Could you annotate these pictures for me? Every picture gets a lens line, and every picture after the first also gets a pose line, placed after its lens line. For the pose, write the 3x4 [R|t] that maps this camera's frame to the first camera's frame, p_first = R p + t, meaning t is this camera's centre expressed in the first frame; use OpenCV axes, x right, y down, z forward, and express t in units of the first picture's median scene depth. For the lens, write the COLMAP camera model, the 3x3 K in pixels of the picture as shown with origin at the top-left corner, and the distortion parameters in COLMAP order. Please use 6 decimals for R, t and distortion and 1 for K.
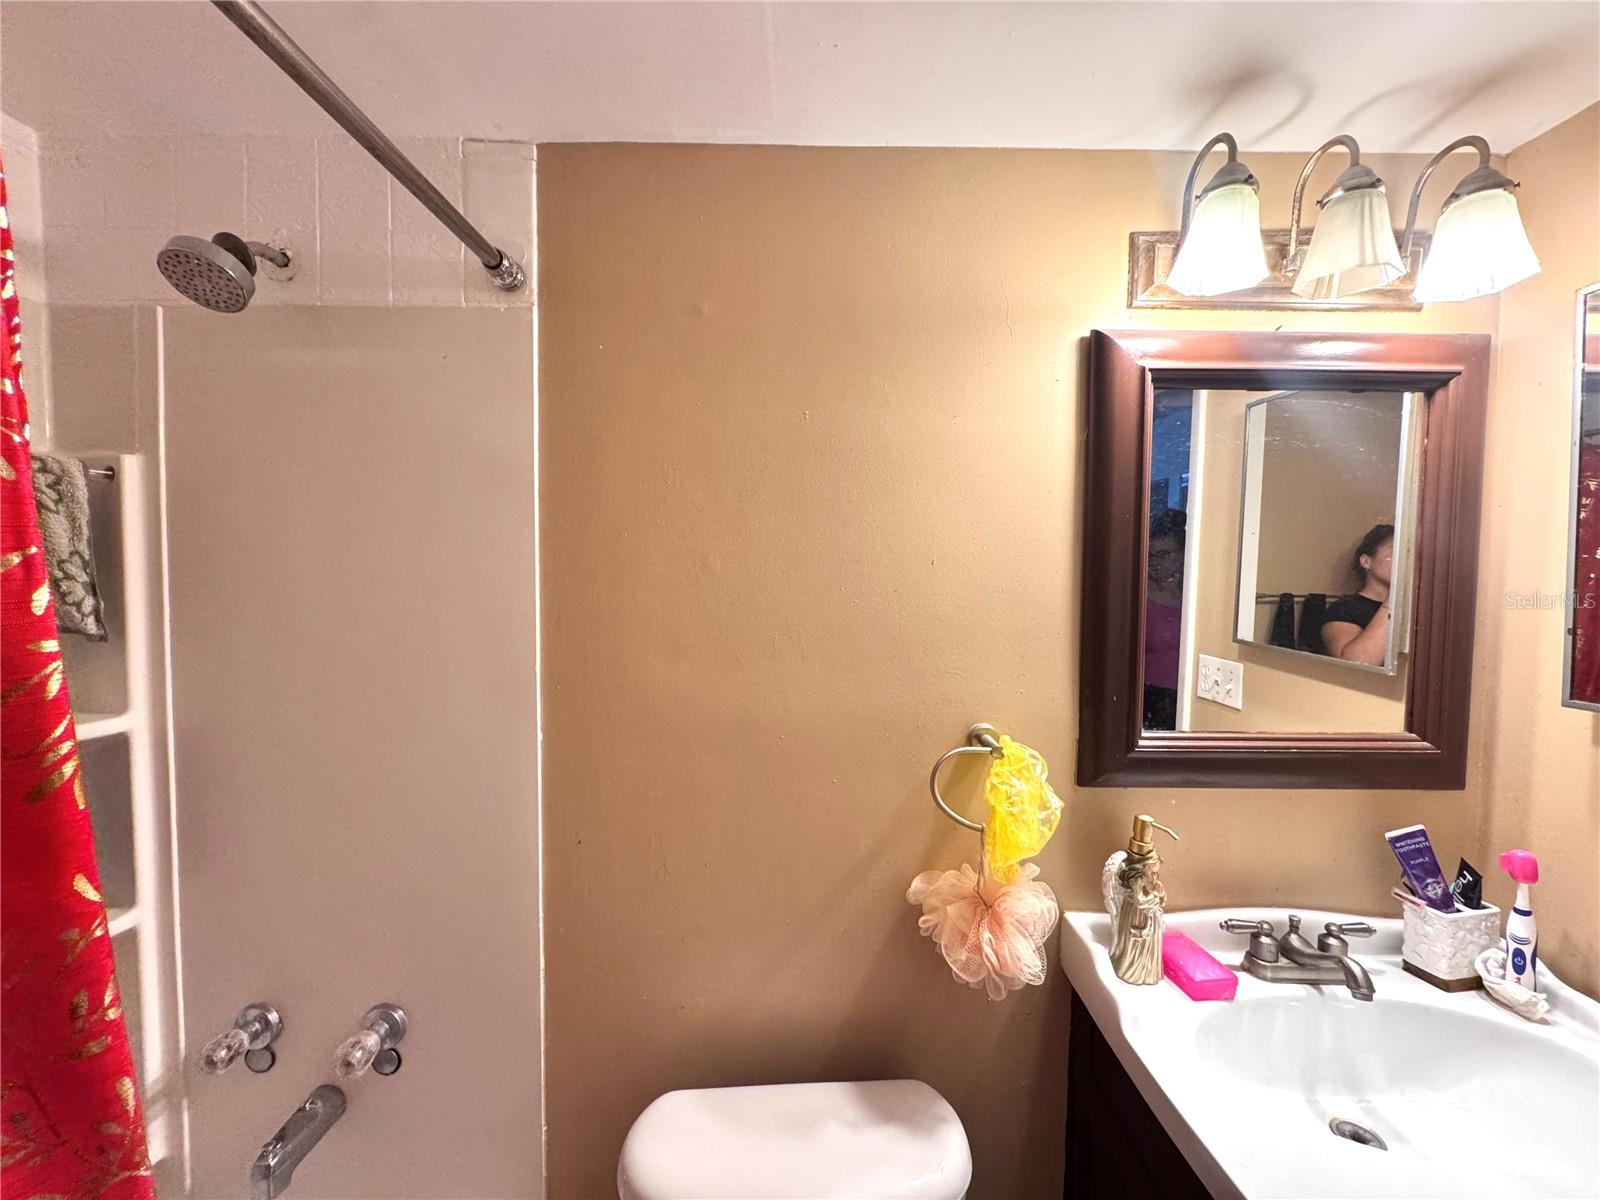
lens RADIAL K [[642.2, 0, 796.0], [0, 642.2, 600.0], [0, 0, 1]] dist [-0.002371, -0.000064]
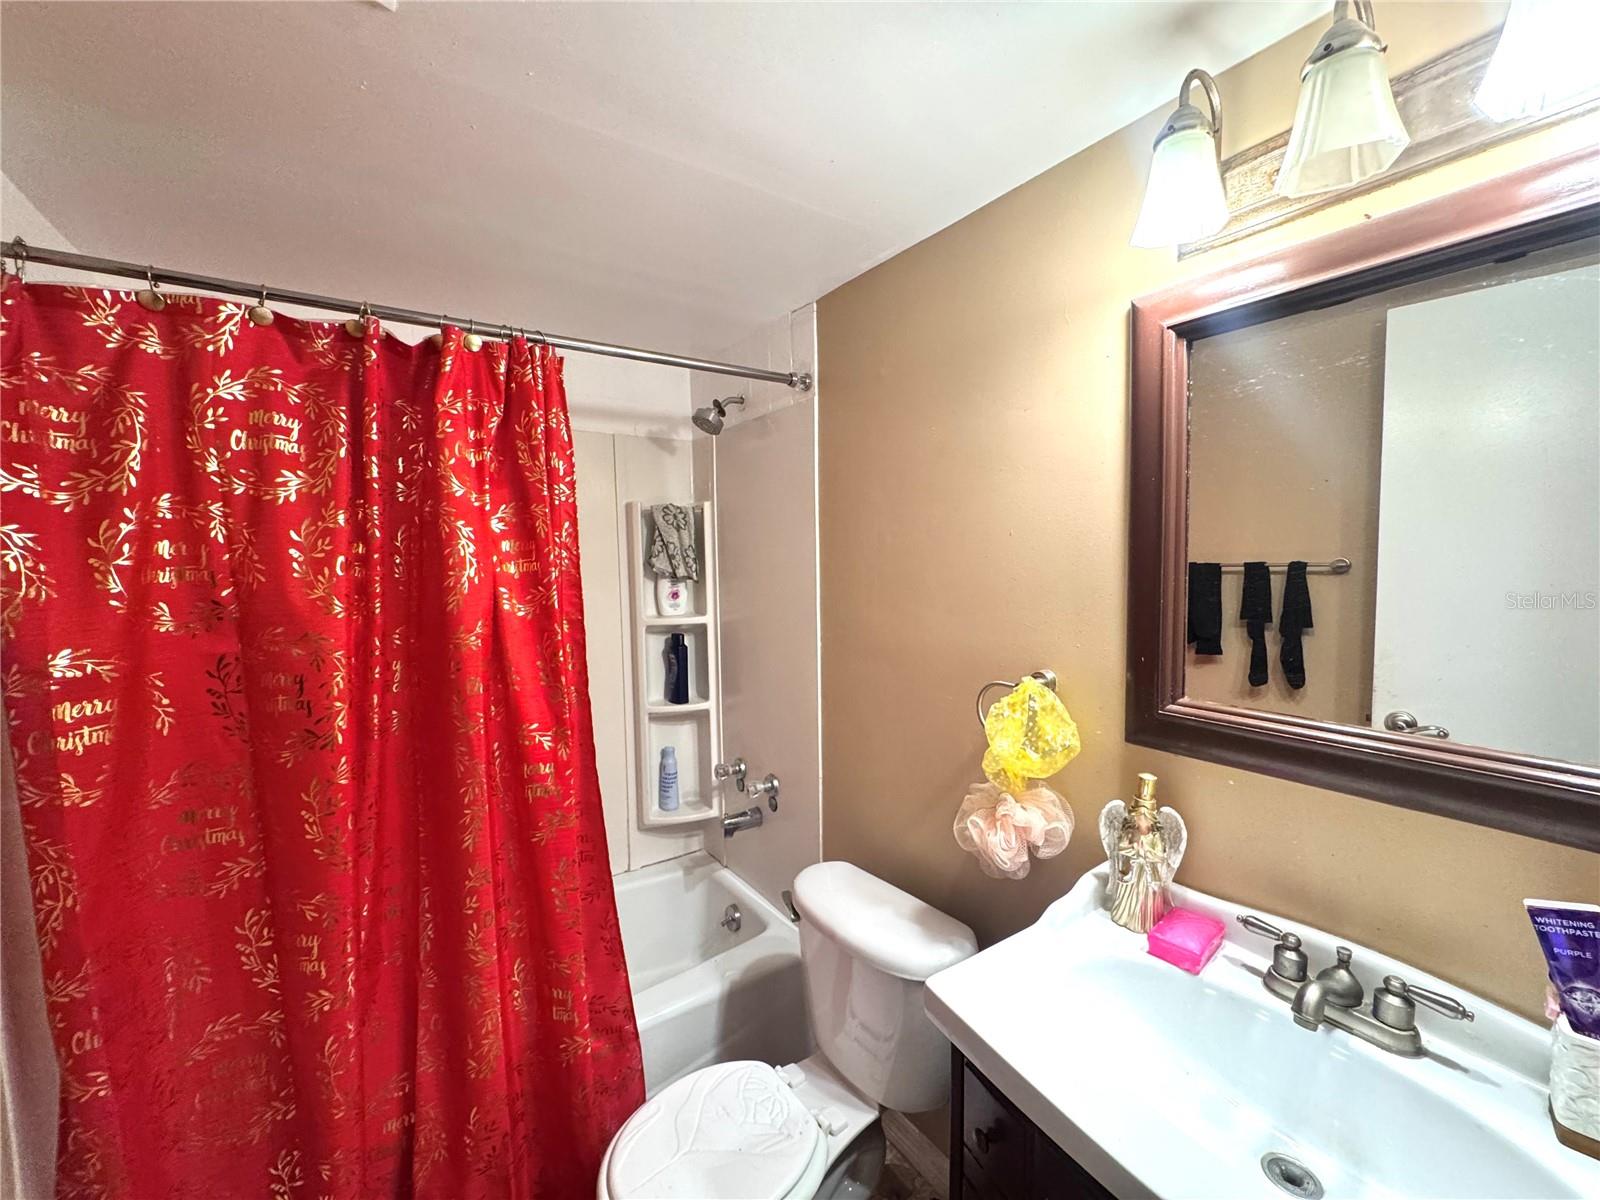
lens RADIAL K [[642.2, 0, 810.5], [0, 642.2, 594.7], [0, 0, 1]] dist [-0.002371, -0.000064]
pose [[0.576781, 0.033708, -0.816203, 1.032346], [-0.007875, 0.999331, 0.035707, 0.019002], [0.816861, -0.014168, 0.576660, -0.021121]]
